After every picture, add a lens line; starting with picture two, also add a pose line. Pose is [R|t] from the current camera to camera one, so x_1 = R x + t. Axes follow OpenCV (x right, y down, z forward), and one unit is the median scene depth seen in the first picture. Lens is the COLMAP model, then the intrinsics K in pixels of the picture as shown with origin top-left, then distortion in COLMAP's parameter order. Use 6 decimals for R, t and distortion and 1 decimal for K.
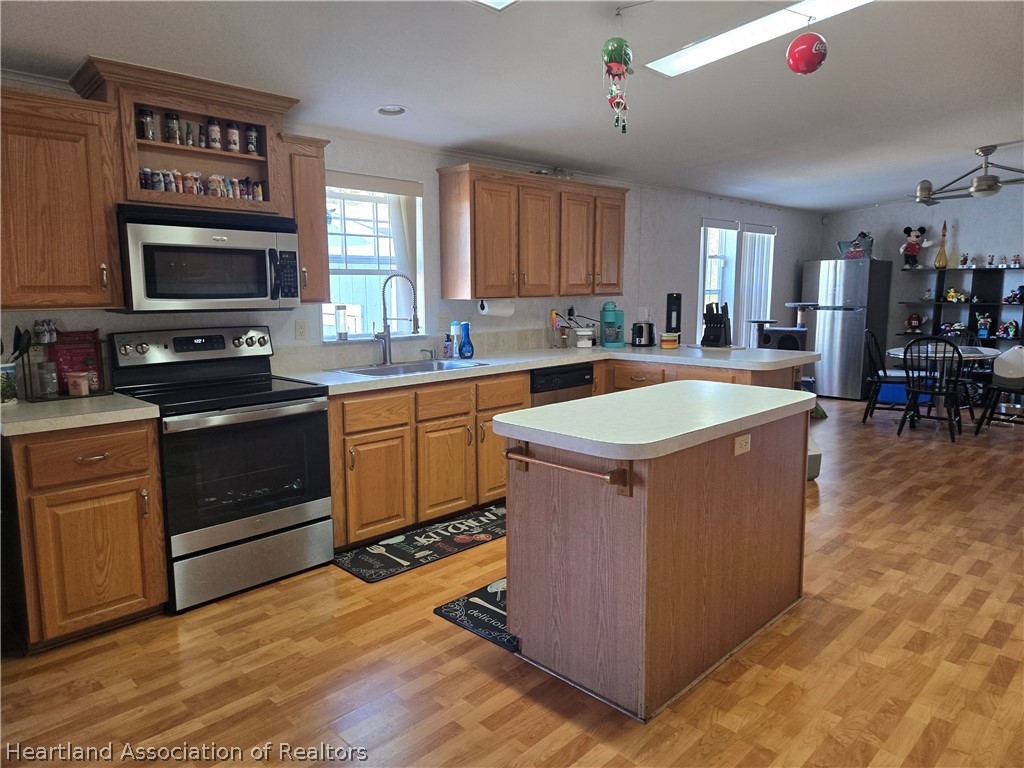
lens RADIAL K [[682.1, 0, 515.7], [0, 682.1, 374.5], [0, 0, 1]] dist [0.065704, -0.050007]
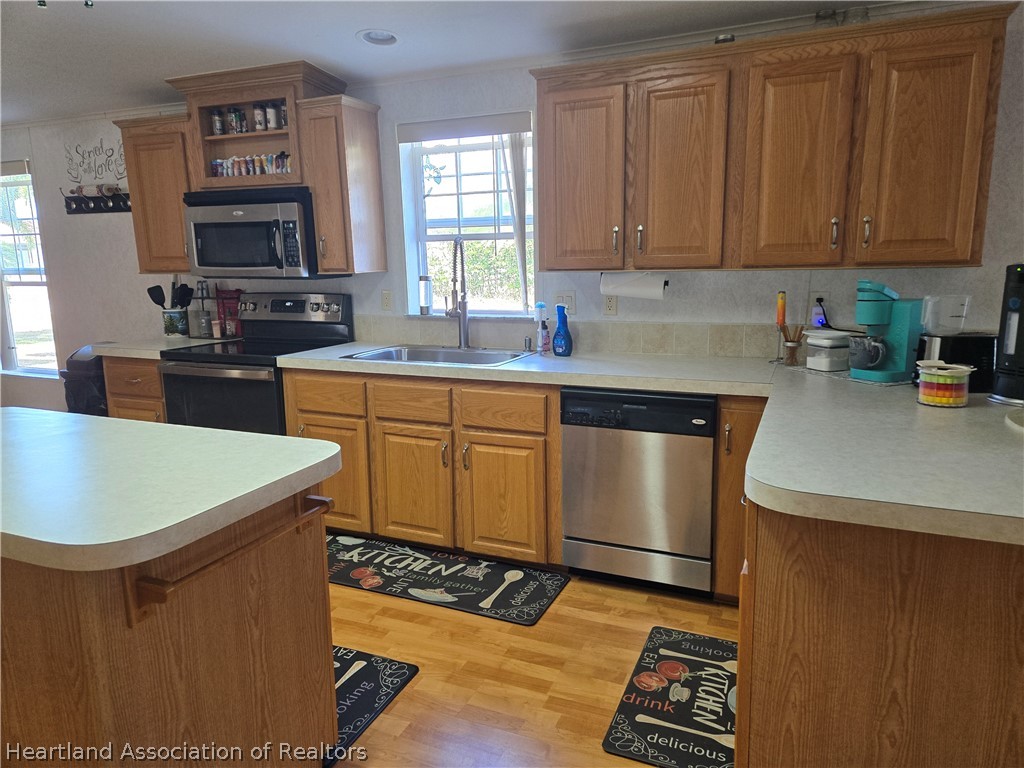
lens RADIAL K [[682.1, 0, 512.8], [0, 682.1, 374.5], [0, 0, 1]] dist [0.065704, -0.050007]
pose [[0.371290, 0.160305, -0.914574, 0.652064], [-0.106217, 0.985851, 0.129677, -0.105702], [0.922422, 0.048996, 0.383064, 0.799402]]
